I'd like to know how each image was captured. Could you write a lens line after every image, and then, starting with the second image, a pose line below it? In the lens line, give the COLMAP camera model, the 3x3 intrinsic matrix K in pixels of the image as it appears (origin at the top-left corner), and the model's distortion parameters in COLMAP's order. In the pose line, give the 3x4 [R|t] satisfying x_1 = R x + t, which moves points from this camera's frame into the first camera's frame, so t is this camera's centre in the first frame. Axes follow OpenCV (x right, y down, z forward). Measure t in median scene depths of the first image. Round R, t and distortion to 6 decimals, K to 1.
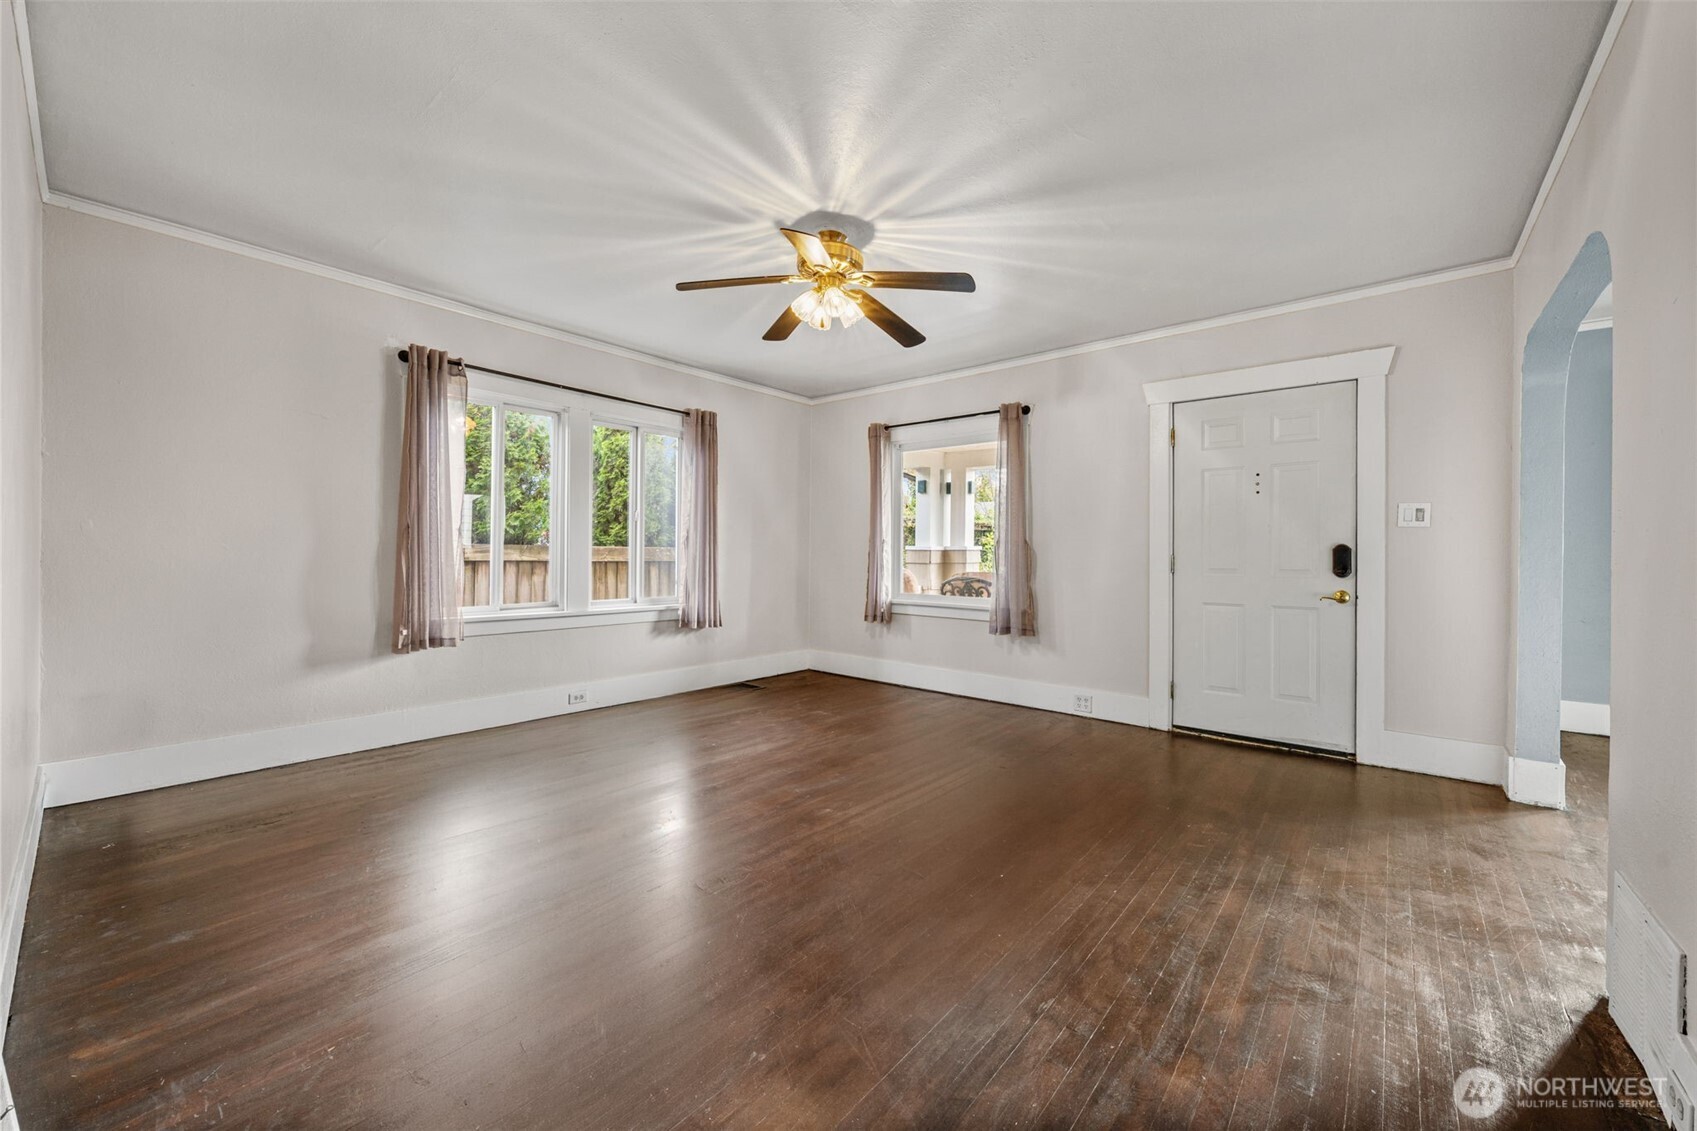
lens RADIAL K [[616.1, 0, 837.6], [0, 616.1, 552.1], [0, 0, 1]] dist [-0.003438, 0.000366]
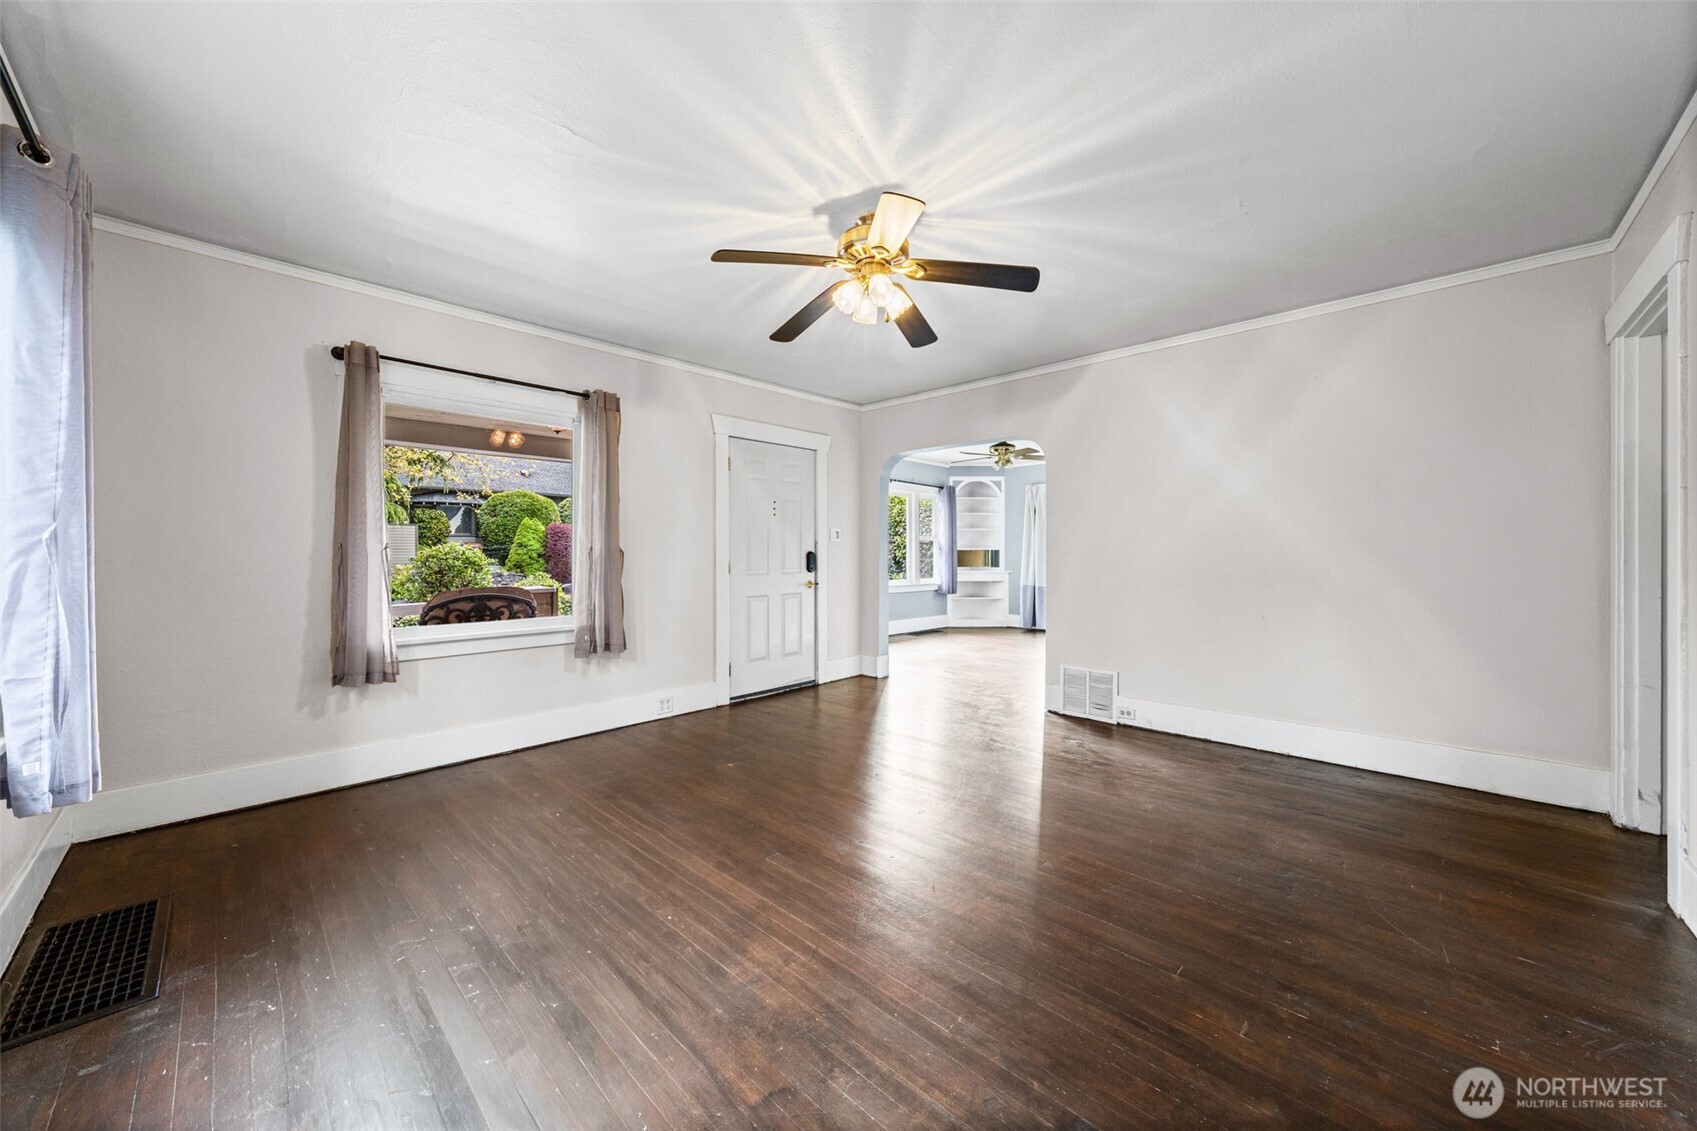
lens RADIAL K [[616.1, 0, 833.5], [0, 616.1, 553.7], [0, 0, 1]] dist [-0.003438, 0.000366]
pose [[0.080212, -0.005852, 0.996761, -0.657756], [0.008900, 0.999947, 0.005154, -0.011994], [-0.996738, 0.008458, 0.080259, 0.690451]]
